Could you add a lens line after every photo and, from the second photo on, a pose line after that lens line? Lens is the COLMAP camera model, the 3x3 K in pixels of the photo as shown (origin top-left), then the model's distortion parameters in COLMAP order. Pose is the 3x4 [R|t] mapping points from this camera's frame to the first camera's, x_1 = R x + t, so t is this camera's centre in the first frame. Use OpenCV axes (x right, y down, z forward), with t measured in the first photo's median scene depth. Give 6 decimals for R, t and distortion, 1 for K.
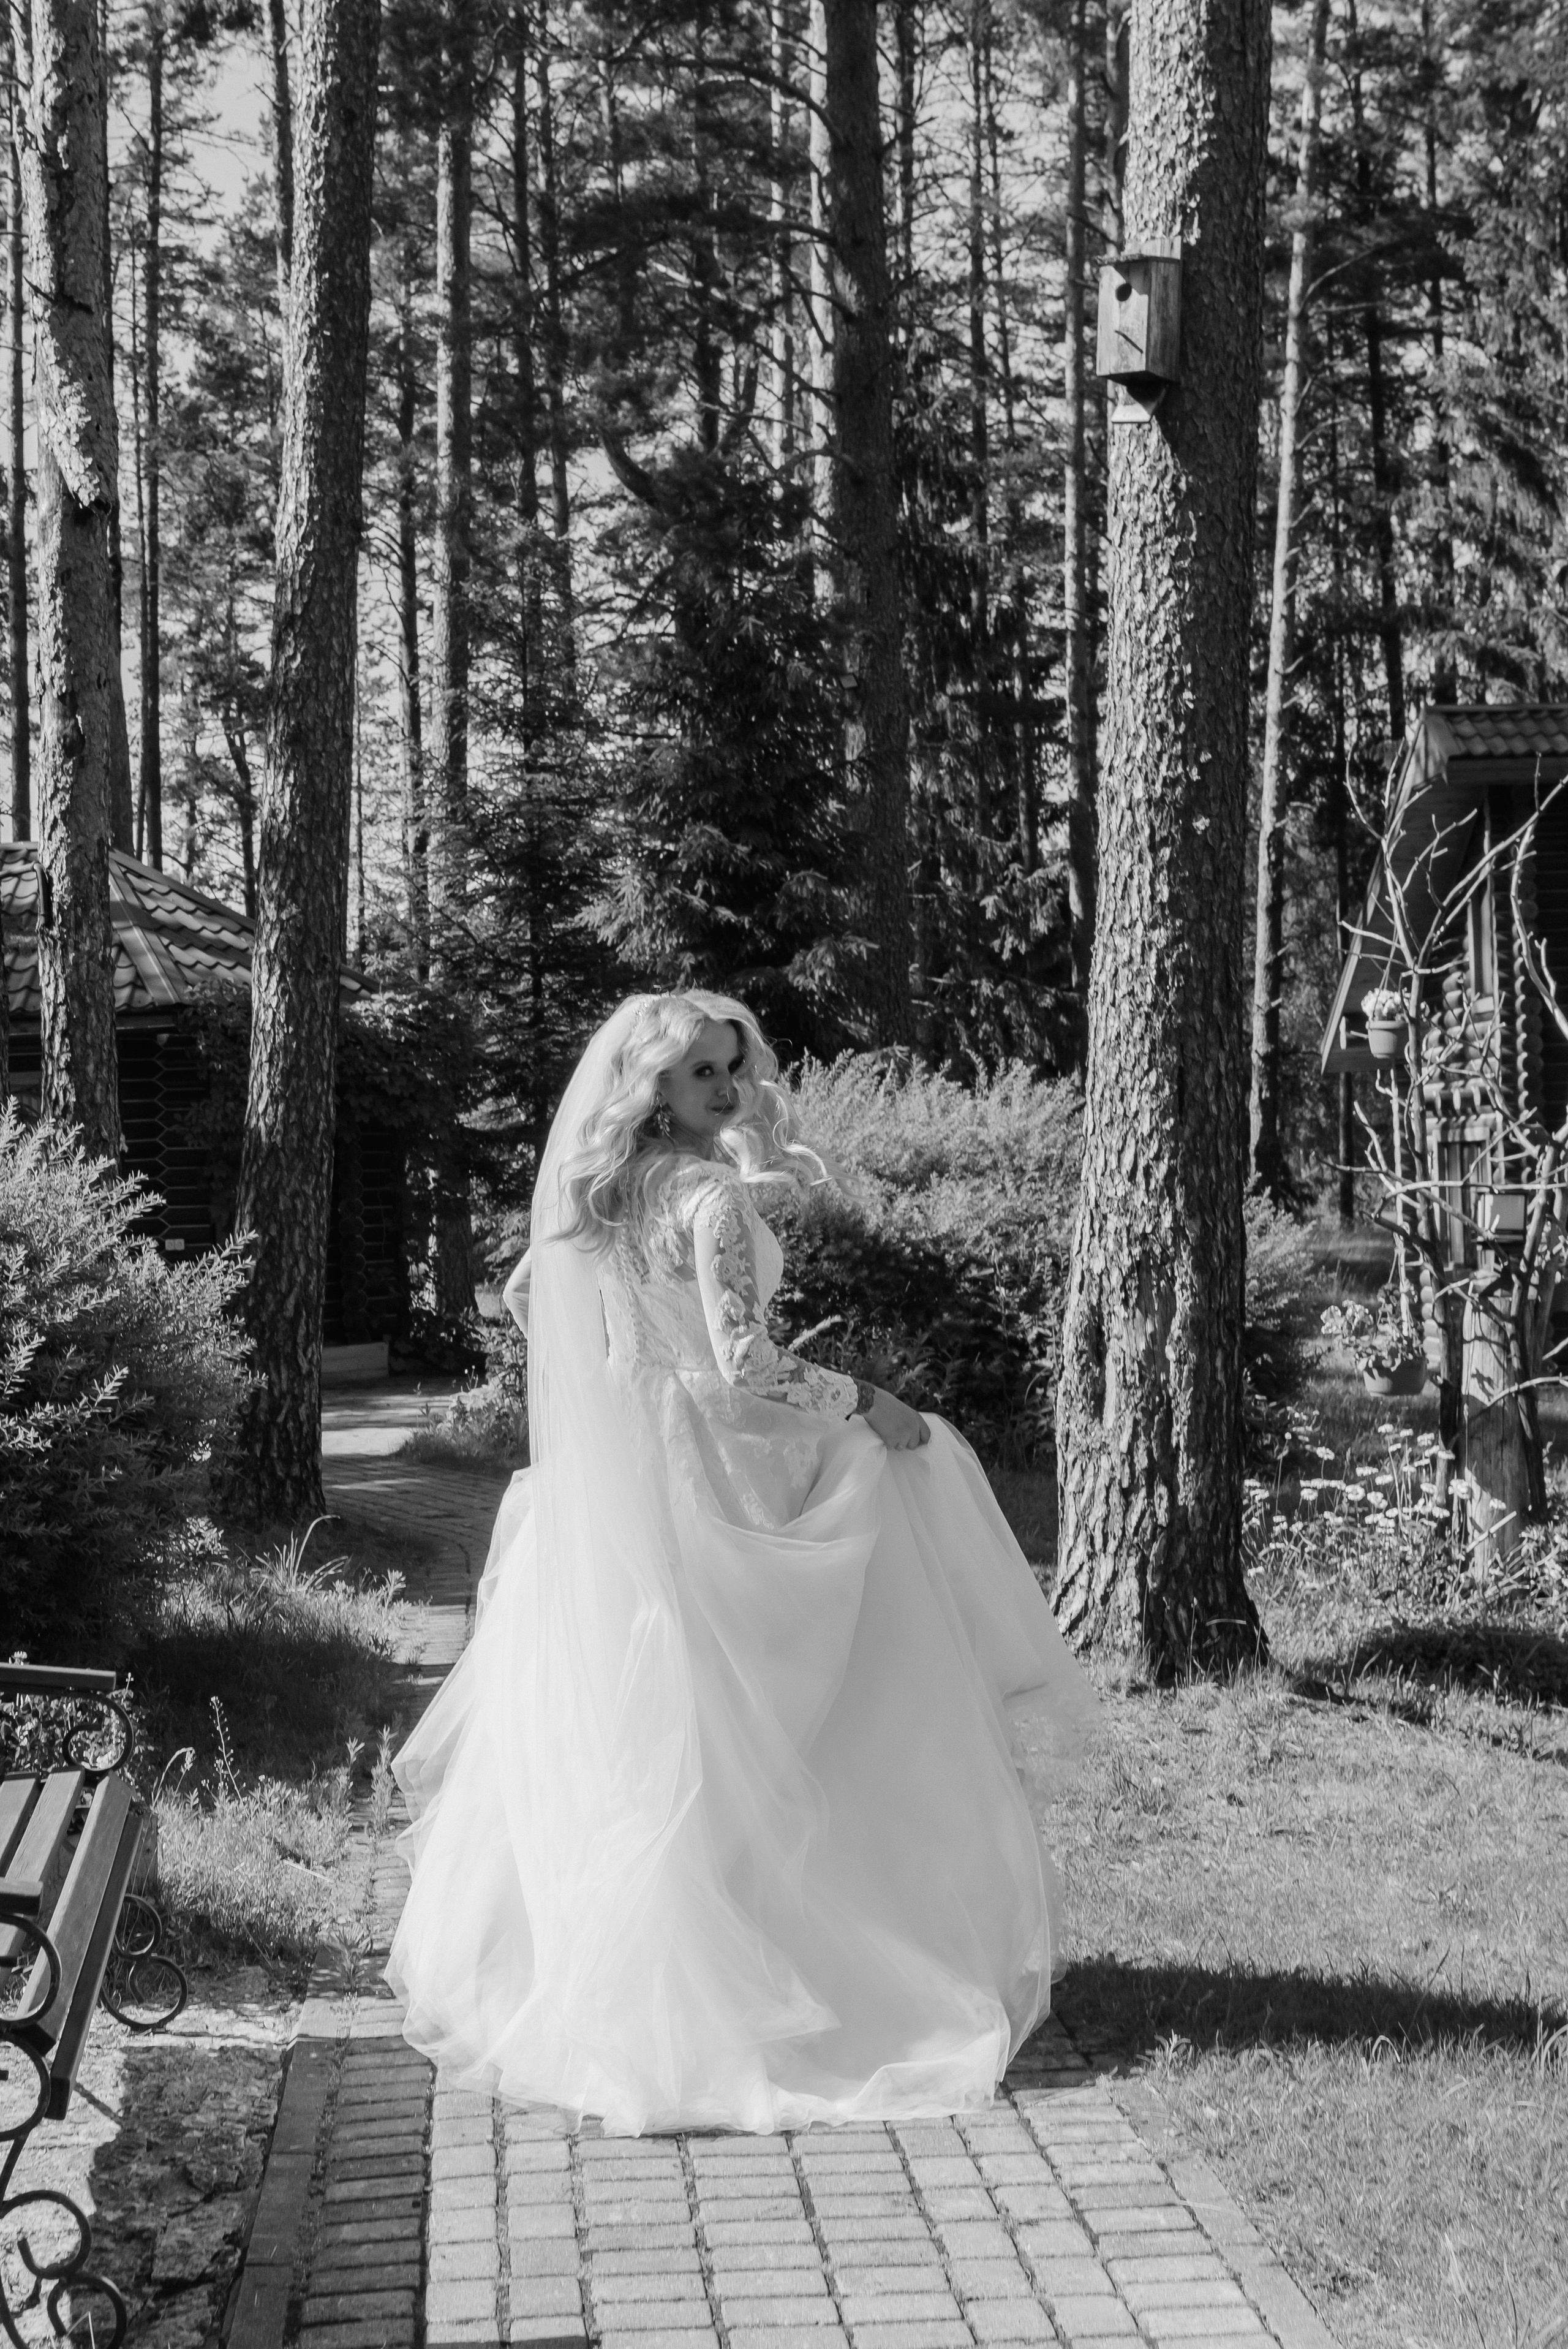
lens RADIAL K [[3355.8, 0, 785.5], [0, 3355.8, 1174.3], [0, 0, 1]] dist [-0.019302, 0.000000]
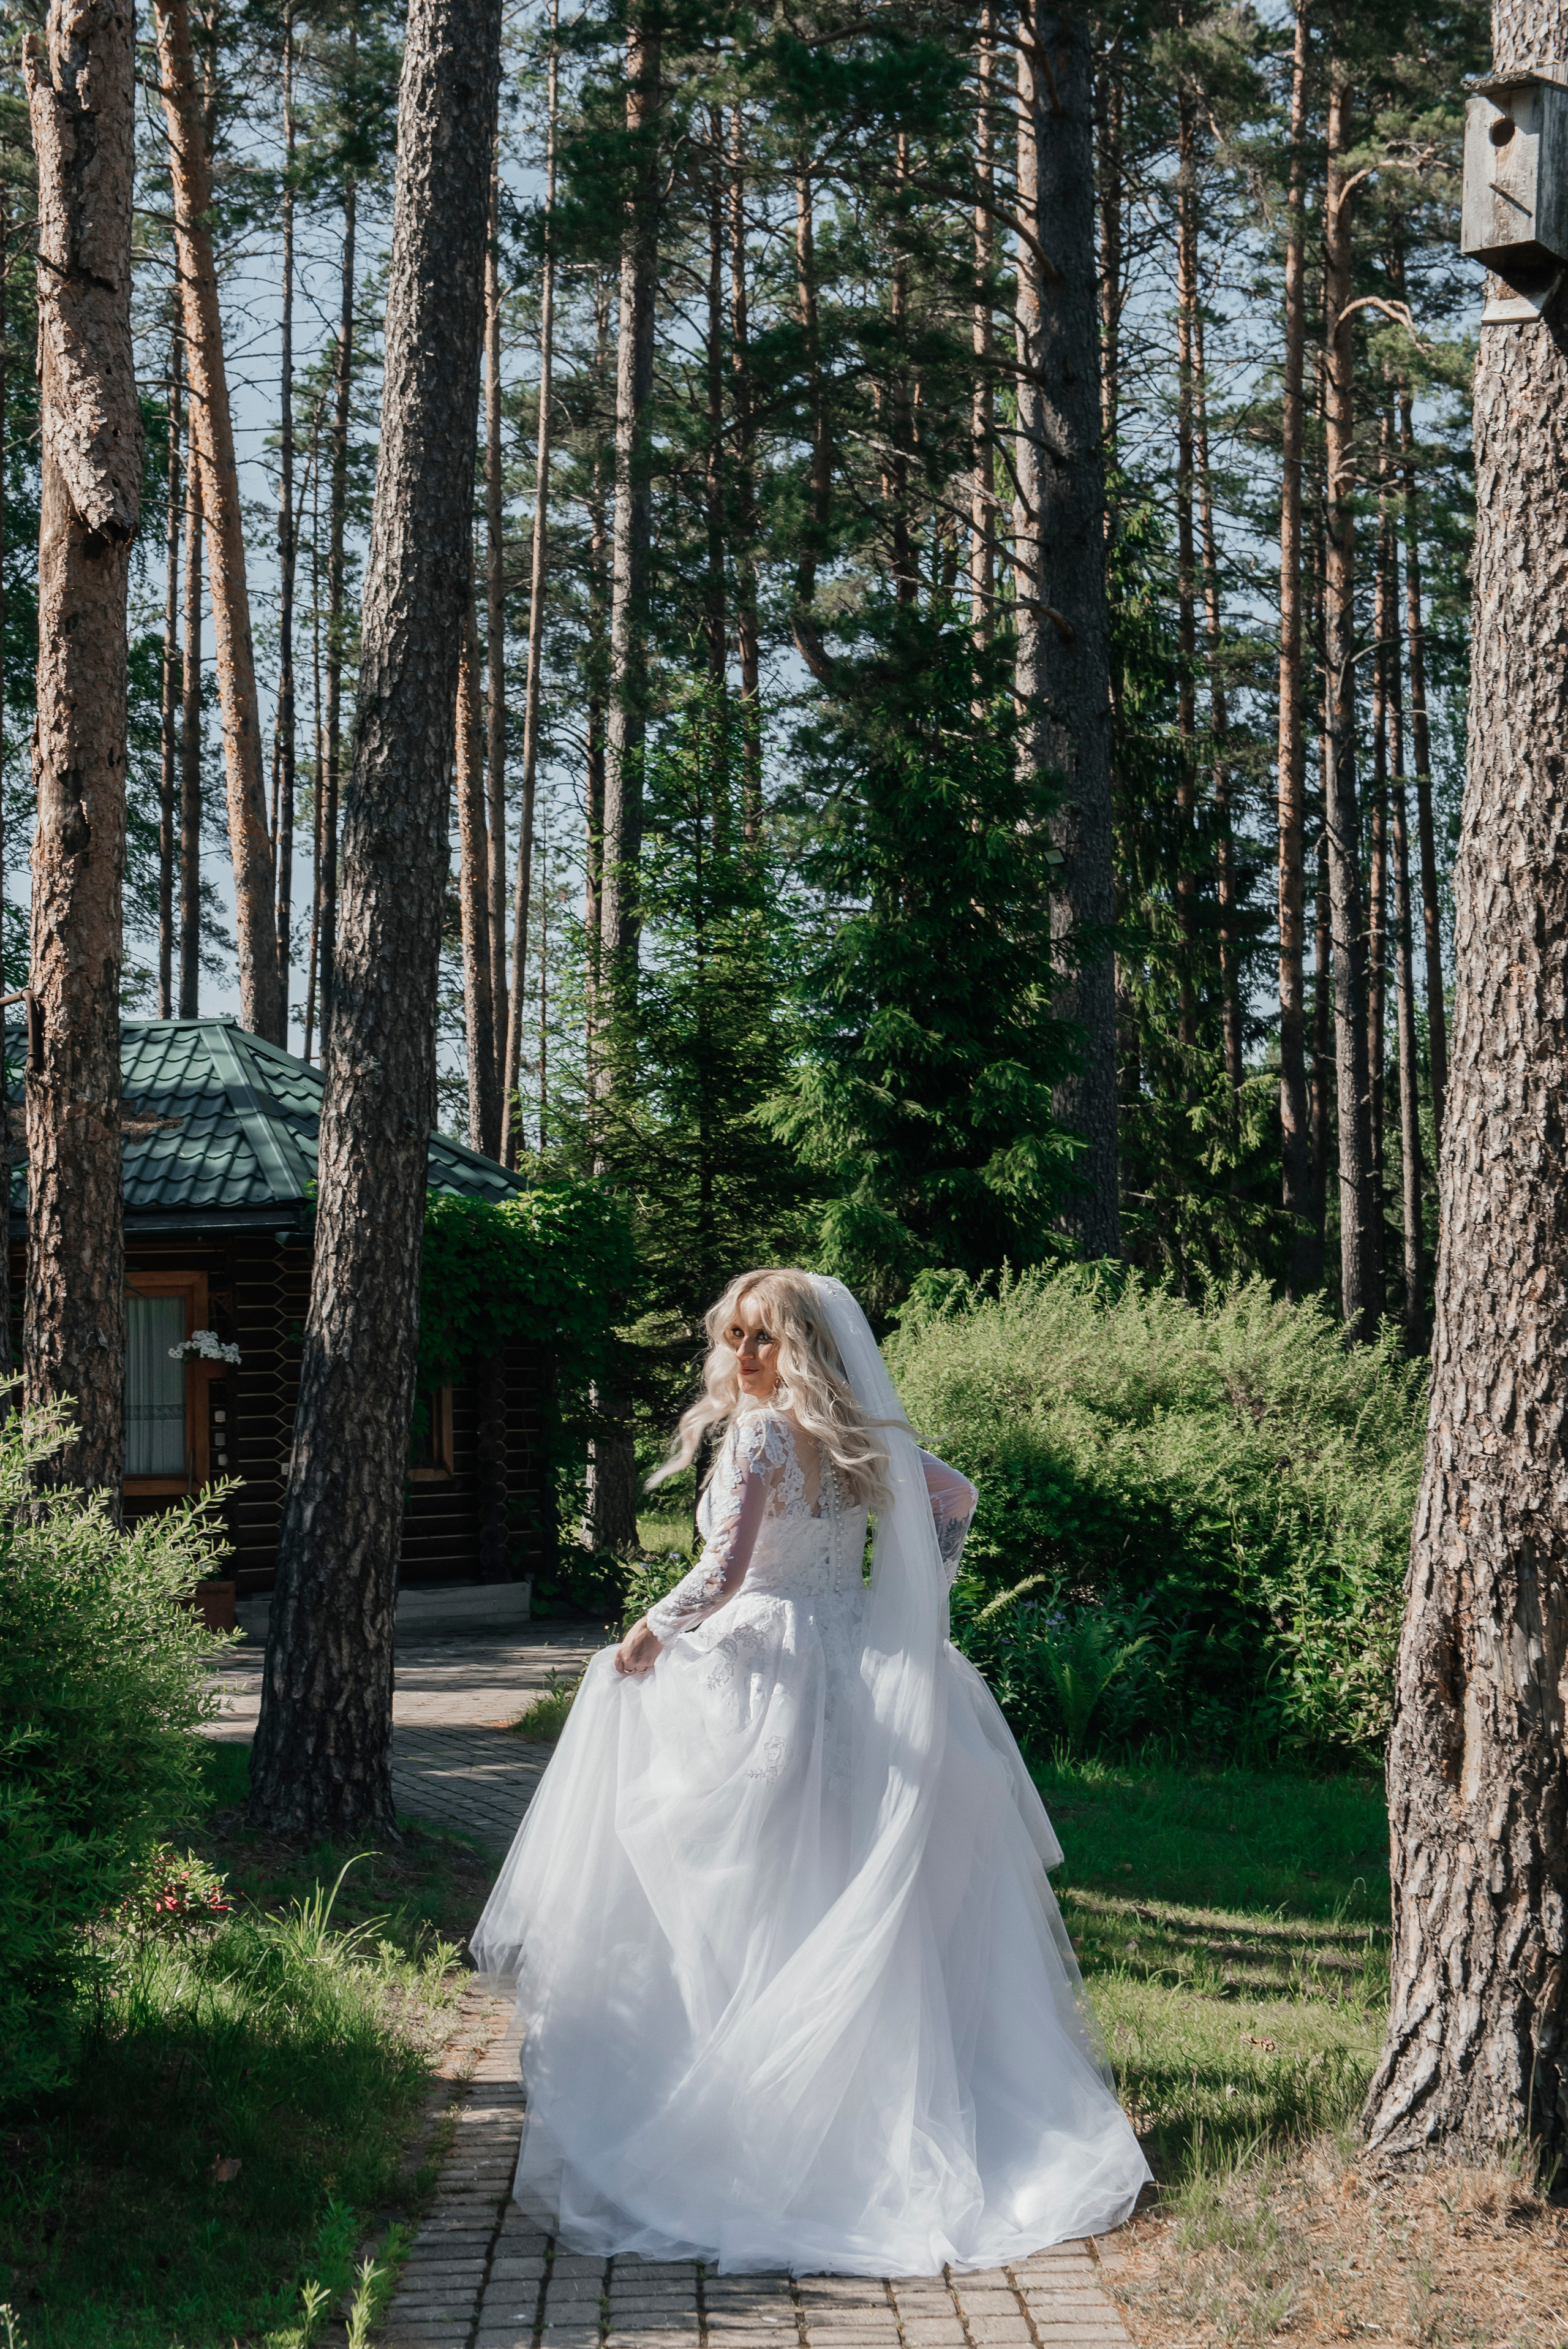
lens RADIAL K [[3355.8, 0, 779.0], [0, 3355.8, 1105.8], [0, 0, 1]] dist [-0.019302, 0.000000]
pose [[0.998196, 0.012223, -0.058780, -0.002680], [-0.017234, 0.996188, -0.085515, -0.002132], [0.057511, 0.086374, 0.994601, 0.211106]]
